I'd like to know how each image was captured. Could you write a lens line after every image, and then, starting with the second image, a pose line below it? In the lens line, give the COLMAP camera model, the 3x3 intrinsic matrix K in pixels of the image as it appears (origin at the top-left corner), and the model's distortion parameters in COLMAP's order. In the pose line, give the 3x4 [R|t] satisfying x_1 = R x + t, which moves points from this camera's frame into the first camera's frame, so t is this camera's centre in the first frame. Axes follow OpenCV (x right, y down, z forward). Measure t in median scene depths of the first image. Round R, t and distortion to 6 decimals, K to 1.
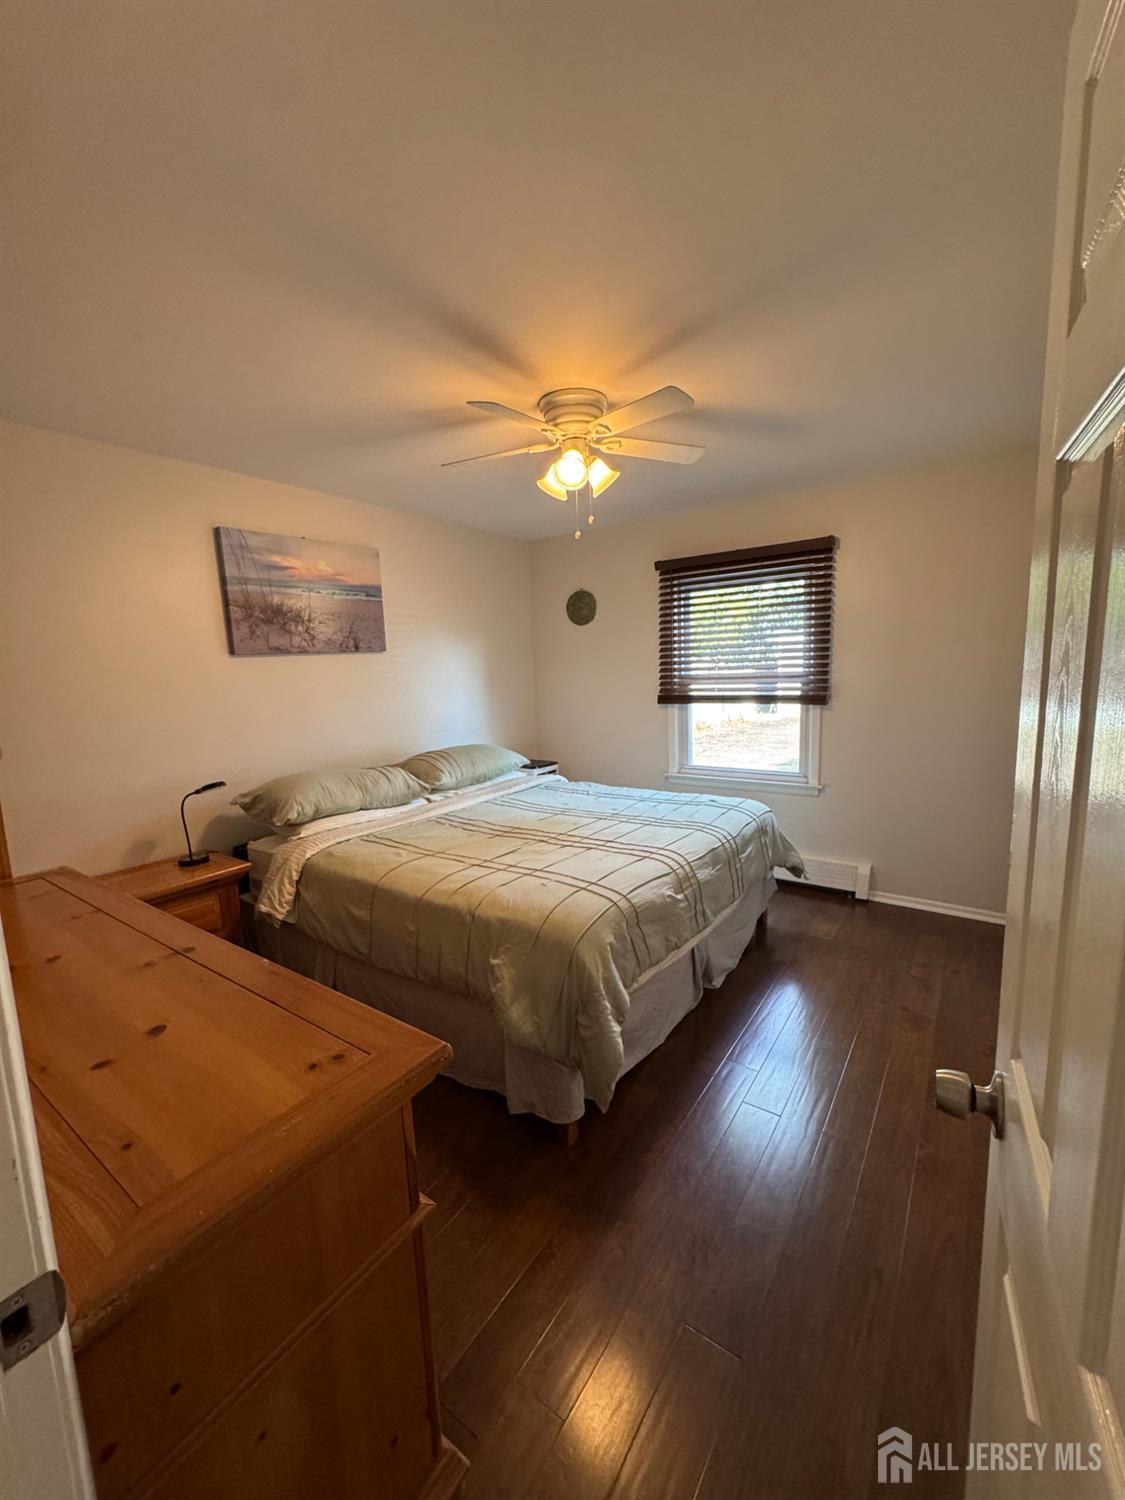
lens RADIAL K [[599.0, 0, 560.4], [0, 599.0, 753.4], [0, 0, 1]] dist [0.000160, -0.000362]
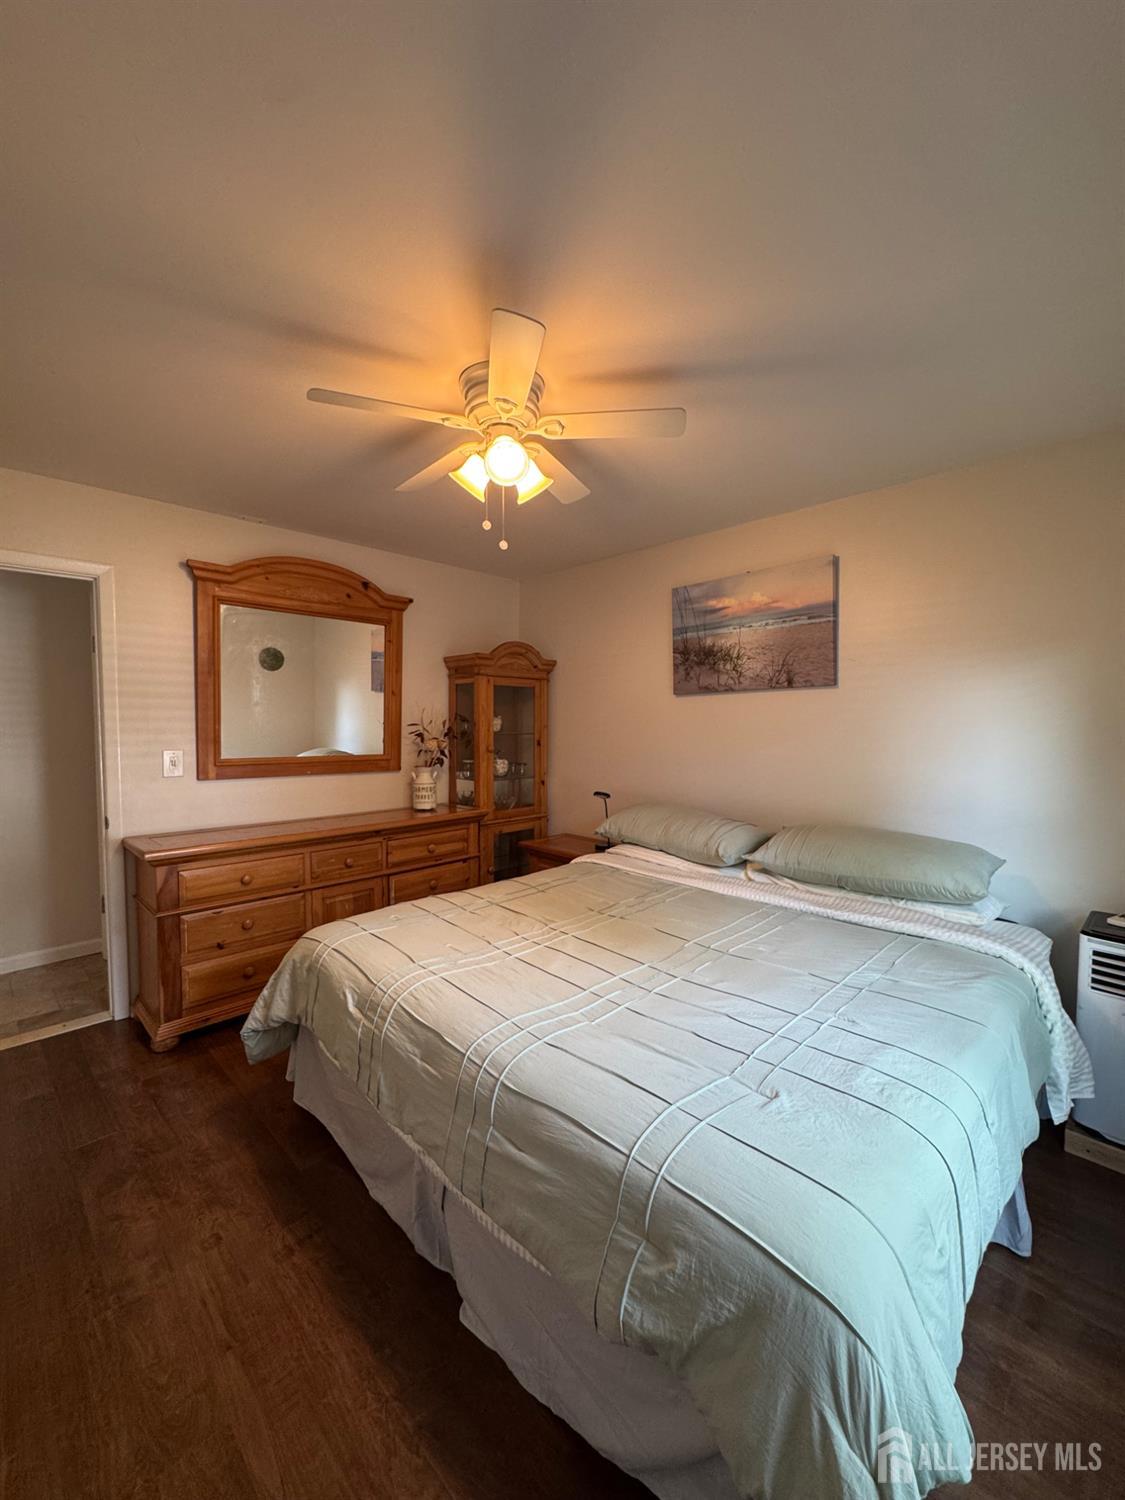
lens RADIAL K [[599.0, 0, 562.3], [0, 599.0, 747.5], [0, 0, 1]] dist [0.000160, -0.000362]
pose [[-0.148646, 0.071092, -0.986332, 0.599212], [-0.142661, 0.985437, 0.092527, -0.130603], [0.978546, 0.154465, -0.136340, 0.896410]]
